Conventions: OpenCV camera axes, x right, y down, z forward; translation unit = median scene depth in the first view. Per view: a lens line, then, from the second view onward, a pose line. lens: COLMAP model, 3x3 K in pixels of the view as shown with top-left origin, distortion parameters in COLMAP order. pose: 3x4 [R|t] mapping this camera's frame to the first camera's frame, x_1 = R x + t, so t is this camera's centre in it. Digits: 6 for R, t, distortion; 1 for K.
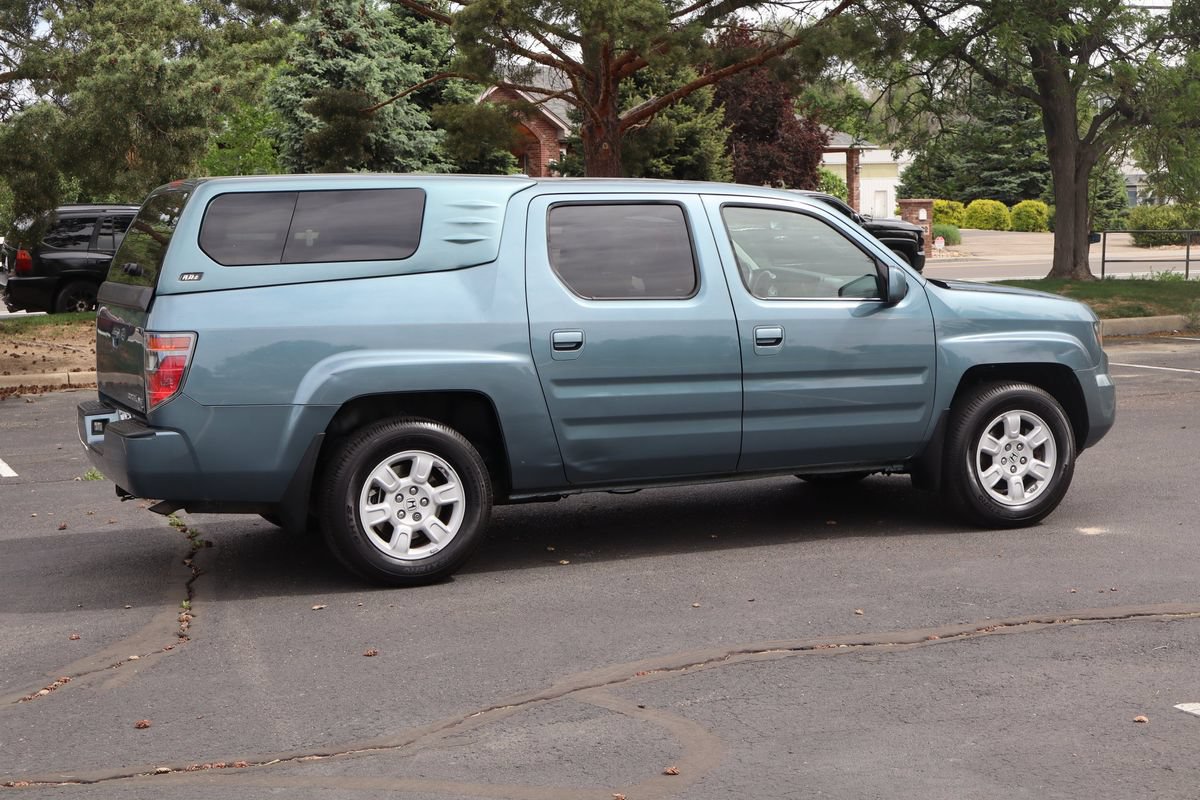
lens RADIAL K [[1720.3, 0, 566.8], [0, 1720.3, 401.0], [0, 0, 1]] dist [0.018889, -0.015856]
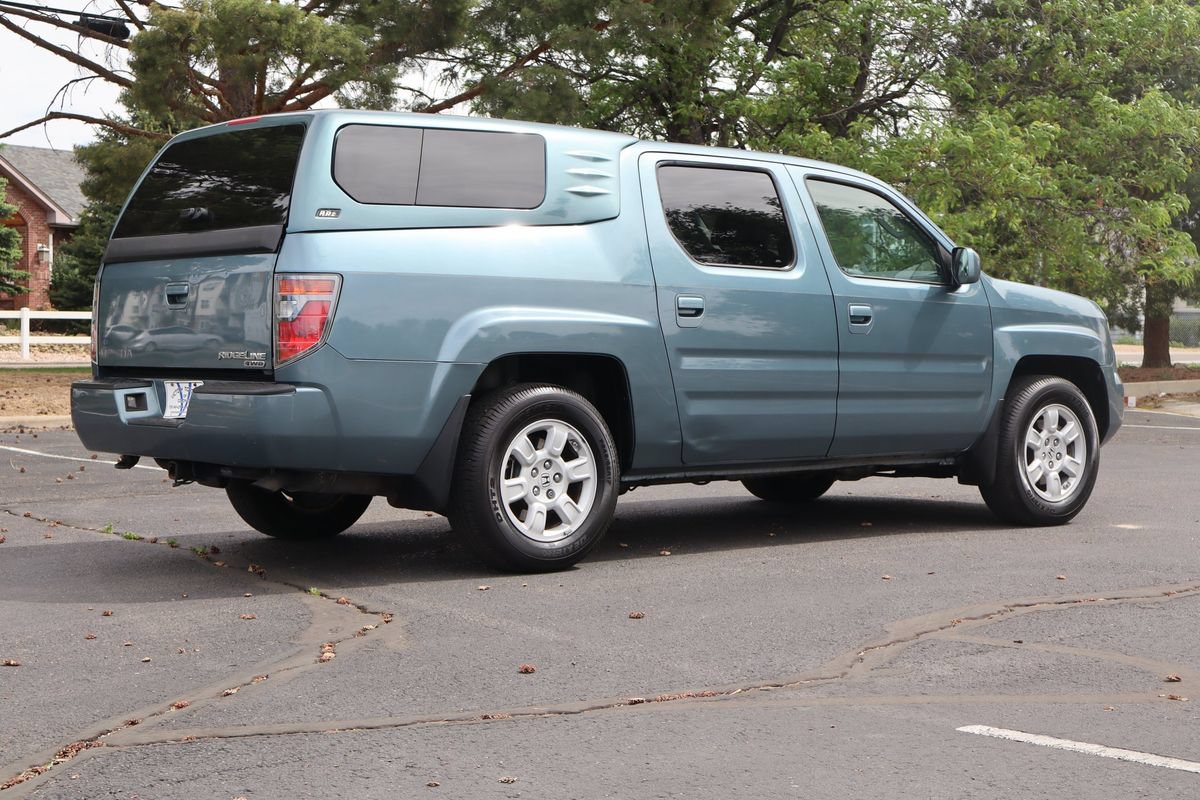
lens RADIAL K [[1873.6, 0, 531.8], [0, 1873.6, 400.3], [0, 0, 1]] dist [0.004791, -0.039341]
pose [[0.964990, 0.011945, 0.262014, -0.344546], [0.005031, 0.997936, -0.064025, 0.079095], [-0.262238, 0.063101, 0.962938, 0.058326]]
